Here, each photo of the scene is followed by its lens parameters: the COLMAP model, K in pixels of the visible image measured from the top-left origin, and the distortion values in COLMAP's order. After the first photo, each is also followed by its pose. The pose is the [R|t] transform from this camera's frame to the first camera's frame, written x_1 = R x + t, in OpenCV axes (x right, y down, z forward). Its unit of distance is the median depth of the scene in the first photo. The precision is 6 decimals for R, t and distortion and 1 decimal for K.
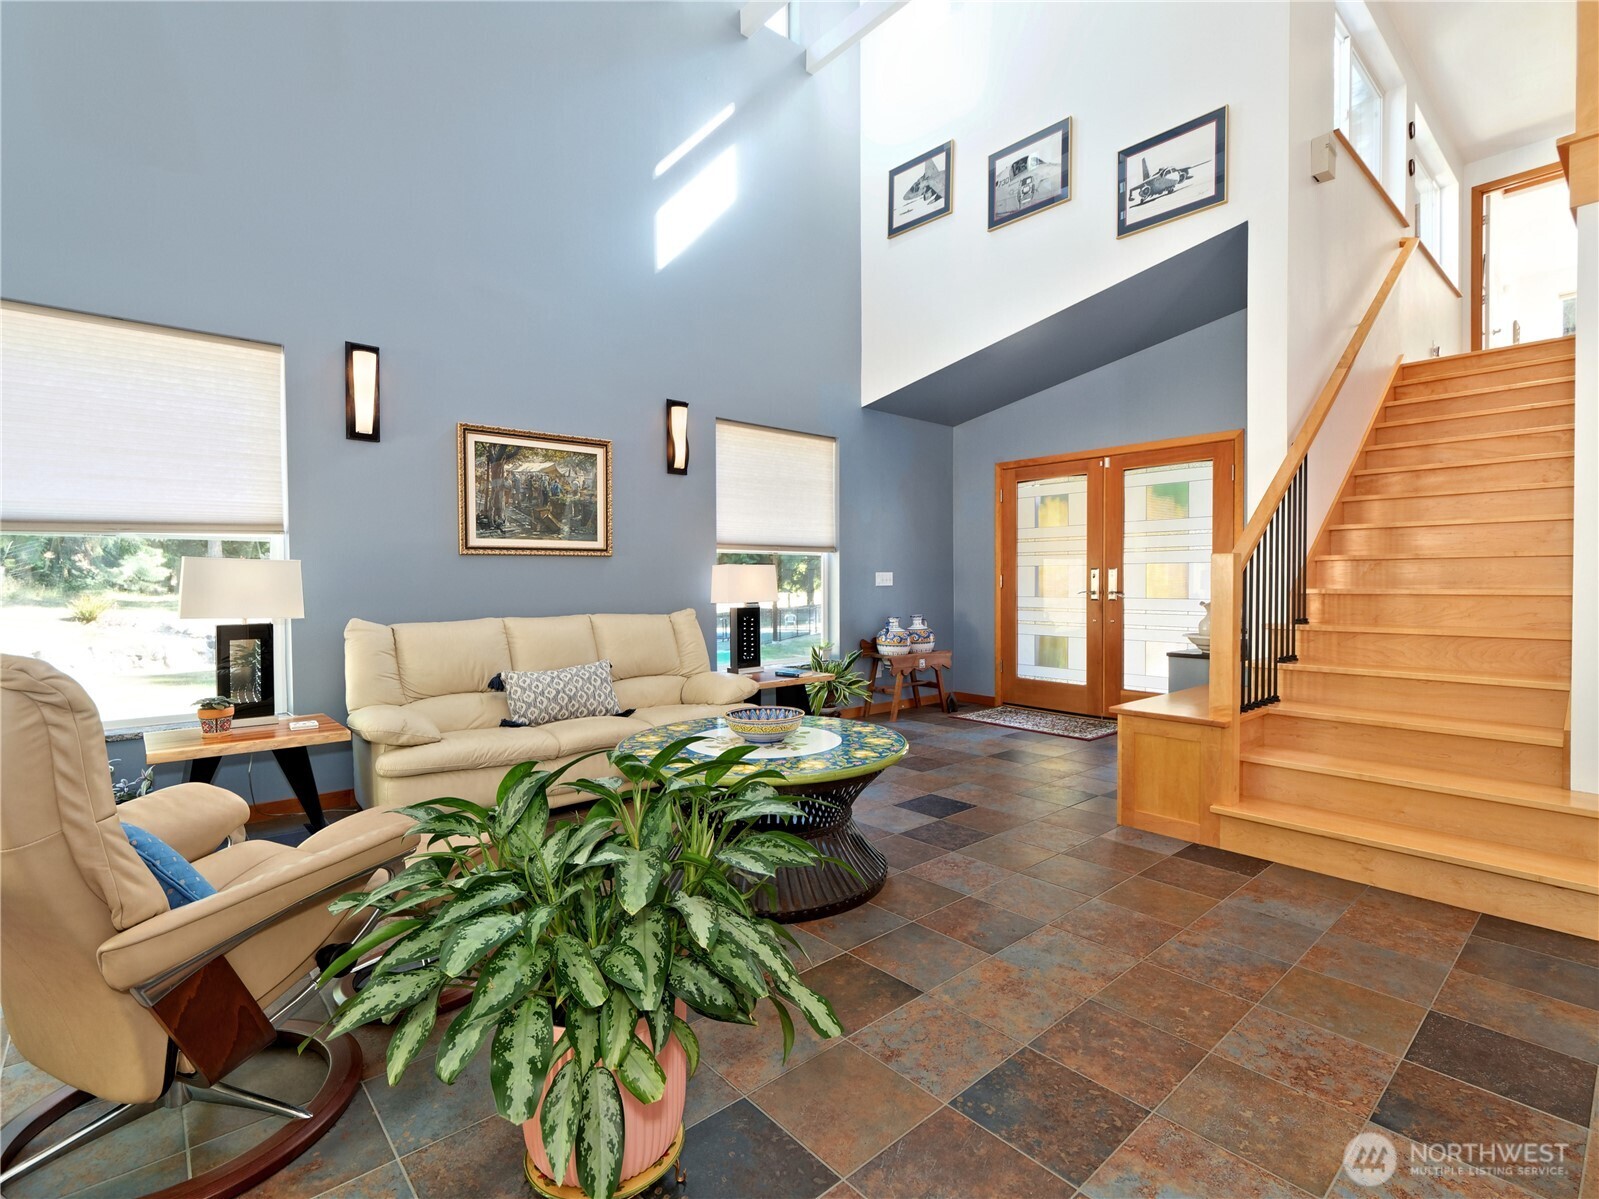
lens RADIAL K [[749.1, 0, 811.0], [0, 749.1, 594.2], [0, 0, 1]] dist [-0.007617, 0.002614]
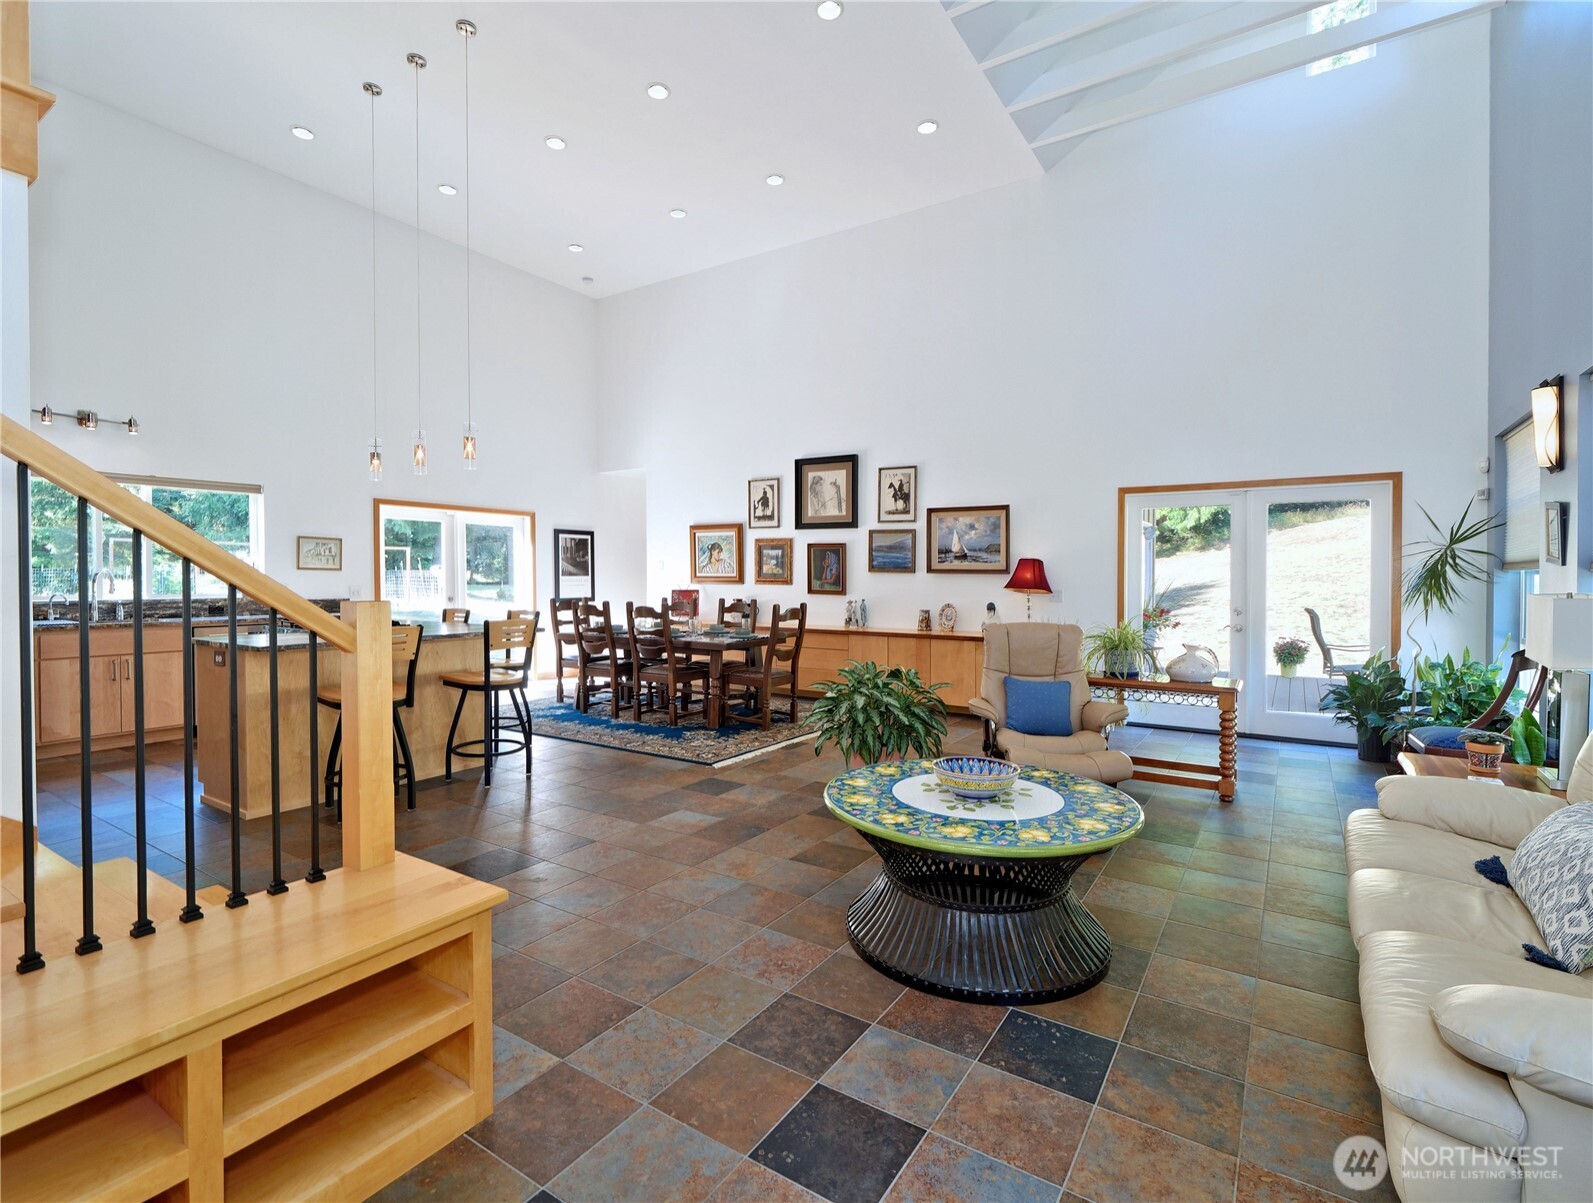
lens RADIAL K [[752.7, 0, 784.1], [0, 752.7, 603.8], [0, 0, 1]] dist [-0.000724, -0.000531]
pose [[-0.970941, 0.010912, -0.239069, 0.234793], [-0.002347, 0.998478, 0.055104, -0.057969], [0.239307, 0.054064, -0.969438, 1.090716]]
